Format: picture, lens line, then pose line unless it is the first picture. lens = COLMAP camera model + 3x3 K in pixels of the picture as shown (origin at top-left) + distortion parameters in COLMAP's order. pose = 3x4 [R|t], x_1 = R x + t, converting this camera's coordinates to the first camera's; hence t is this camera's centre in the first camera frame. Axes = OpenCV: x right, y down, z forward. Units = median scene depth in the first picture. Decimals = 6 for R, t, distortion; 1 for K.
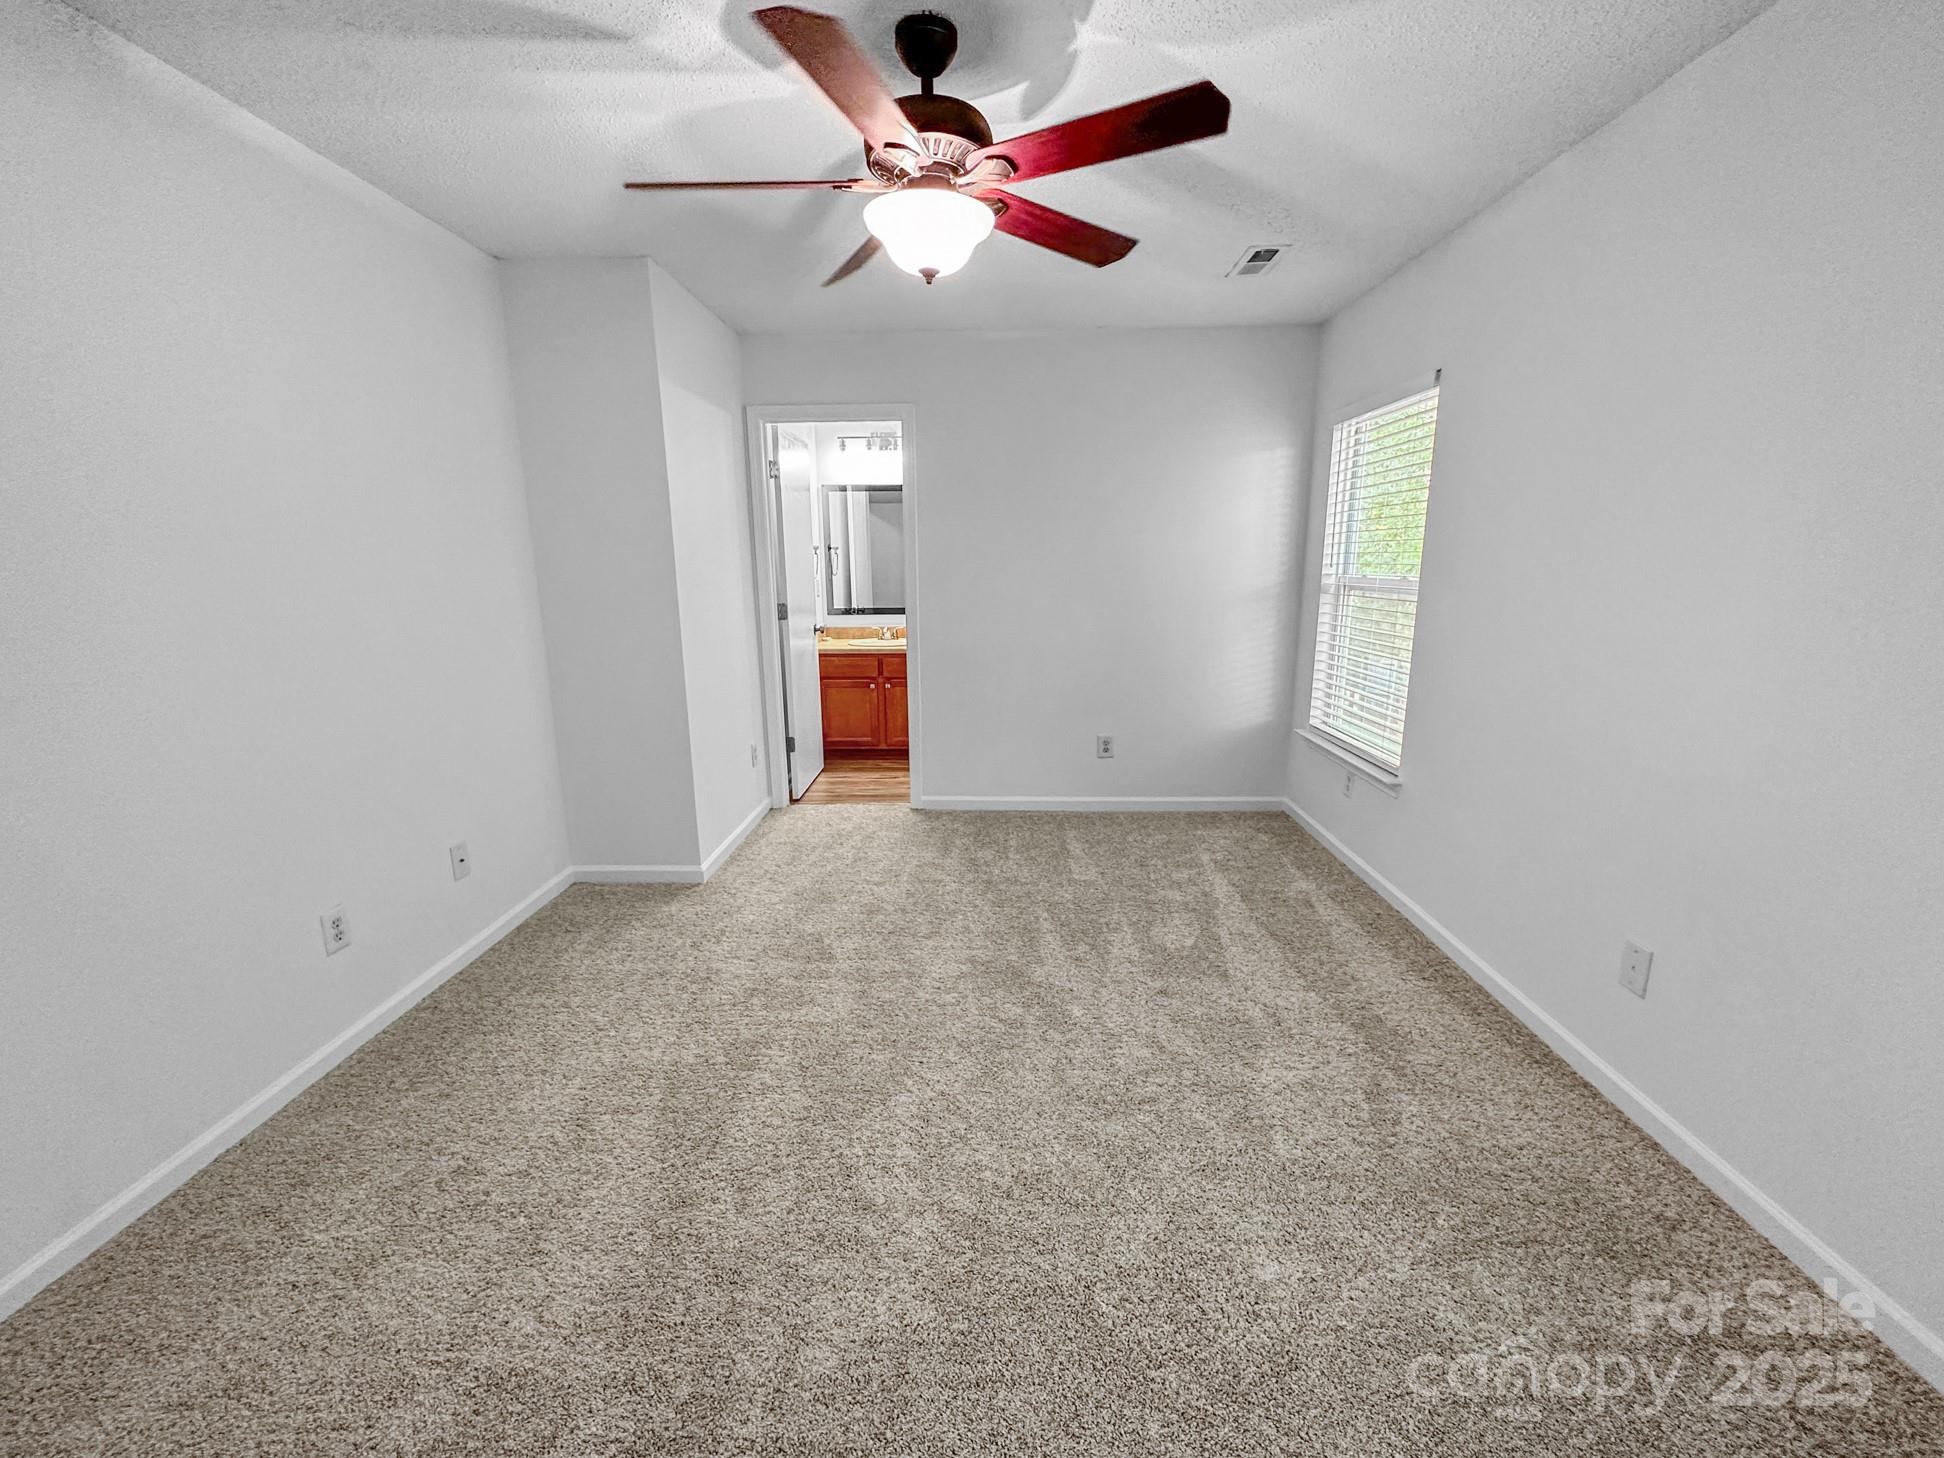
lens RADIAL K [[798.2, 0, 972.0], [0, 798.2, 729.0], [0, 0, 1]] dist [0.000826, 0.000243]
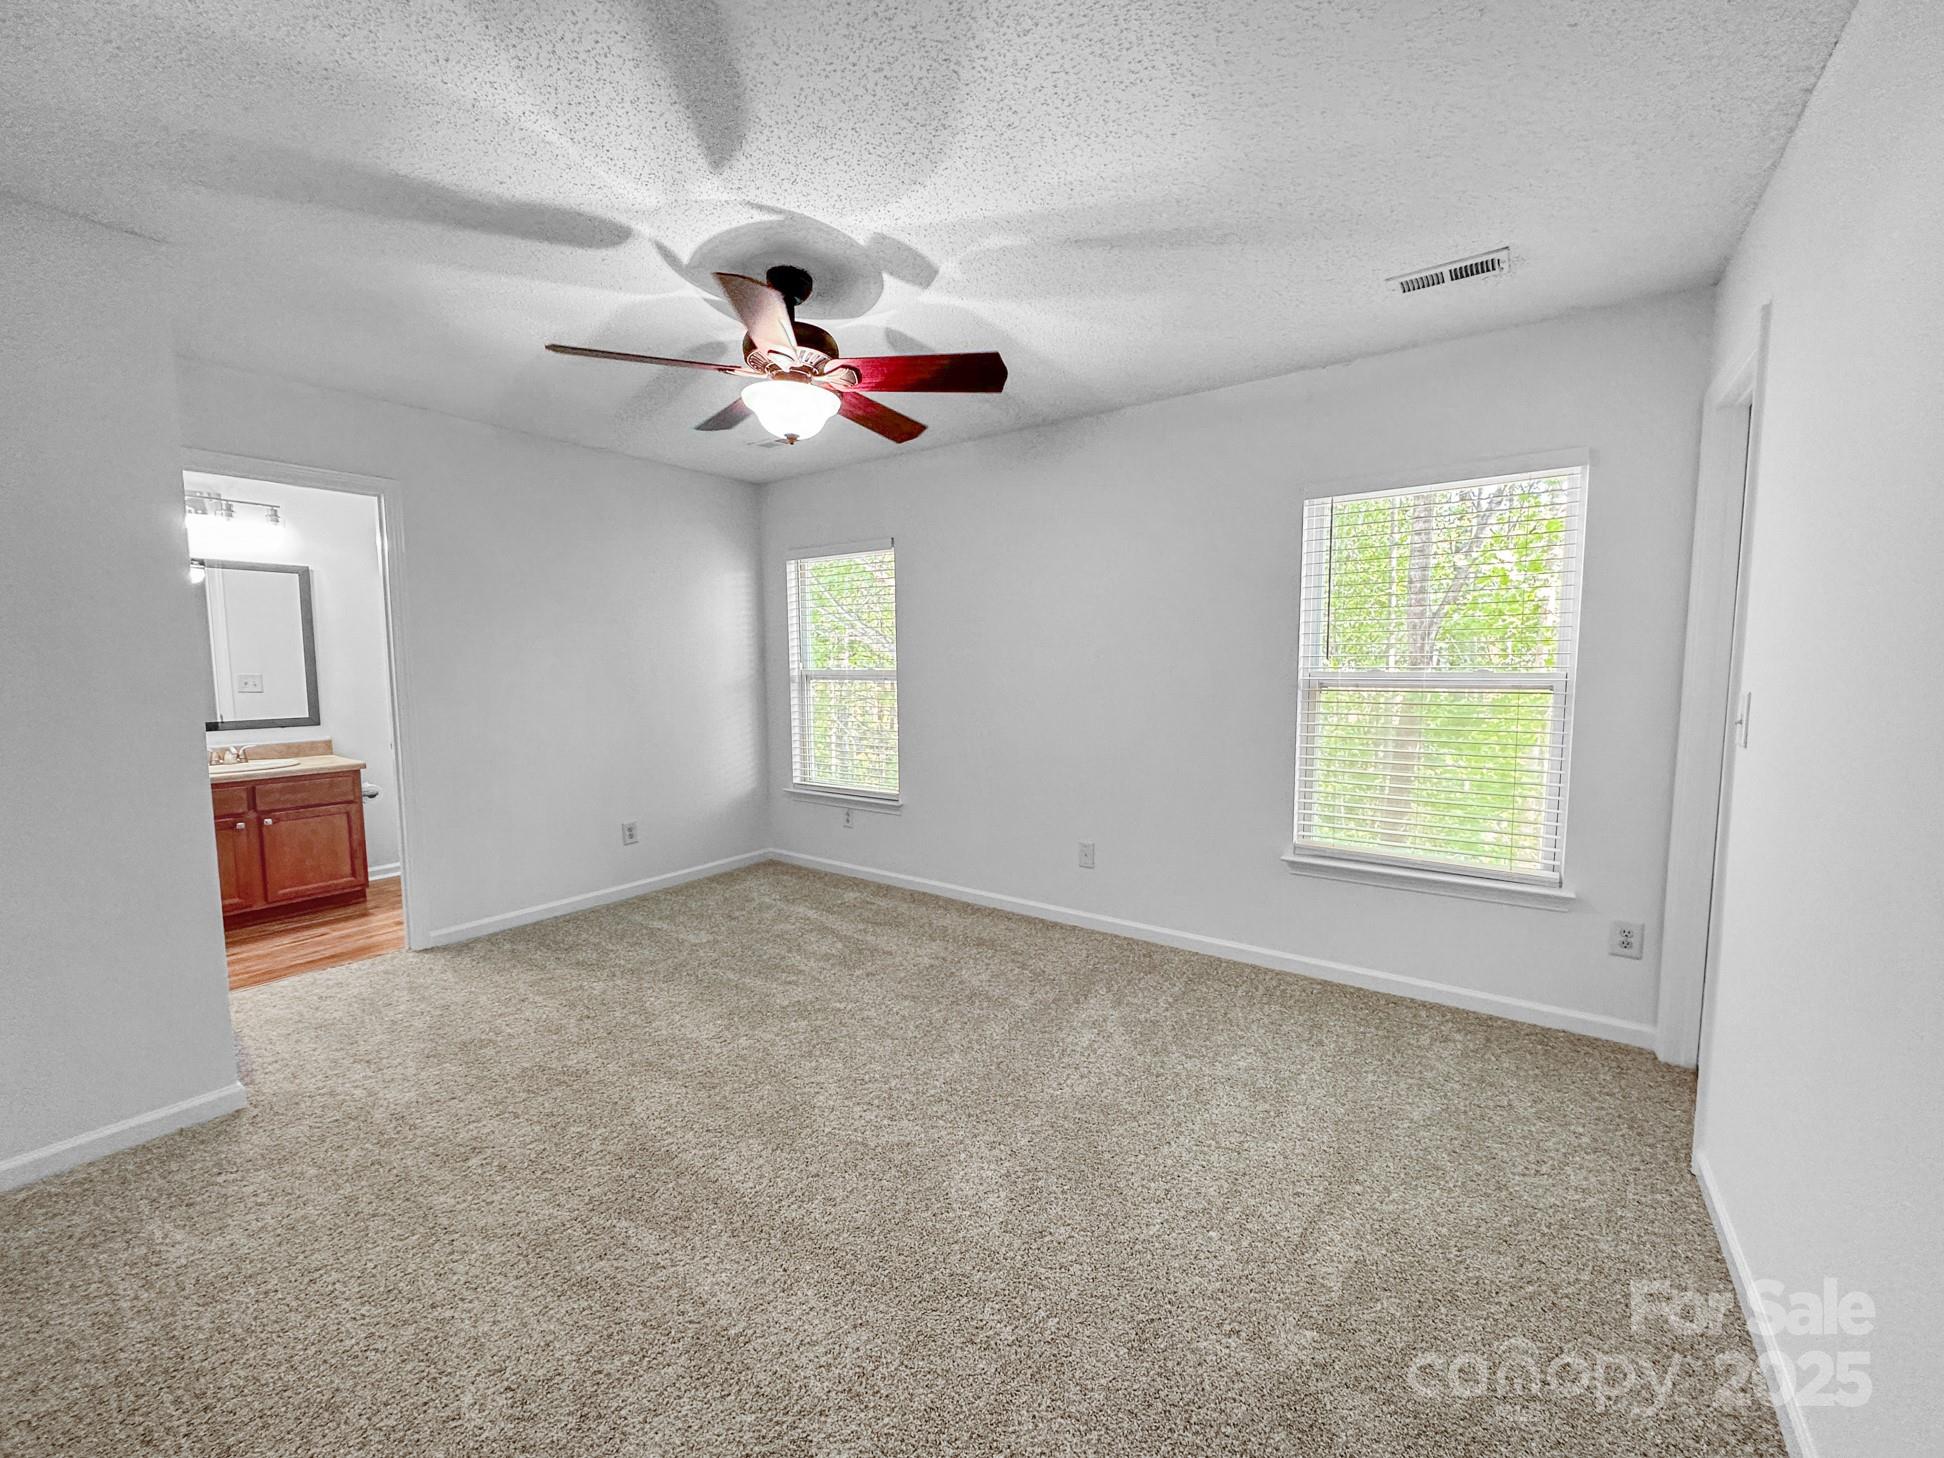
lens RADIAL K [[798.2, 0, 972.0], [0, 798.2, 729.0], [0, 0, 1]] dist [0.000826, 0.000243]
pose [[0.550140, -0.067031, 0.832378, -0.518234], [0.177223, 0.983439, -0.037935, 0.008390], [-0.816050, 0.168386, 0.552909, 0.045160]]
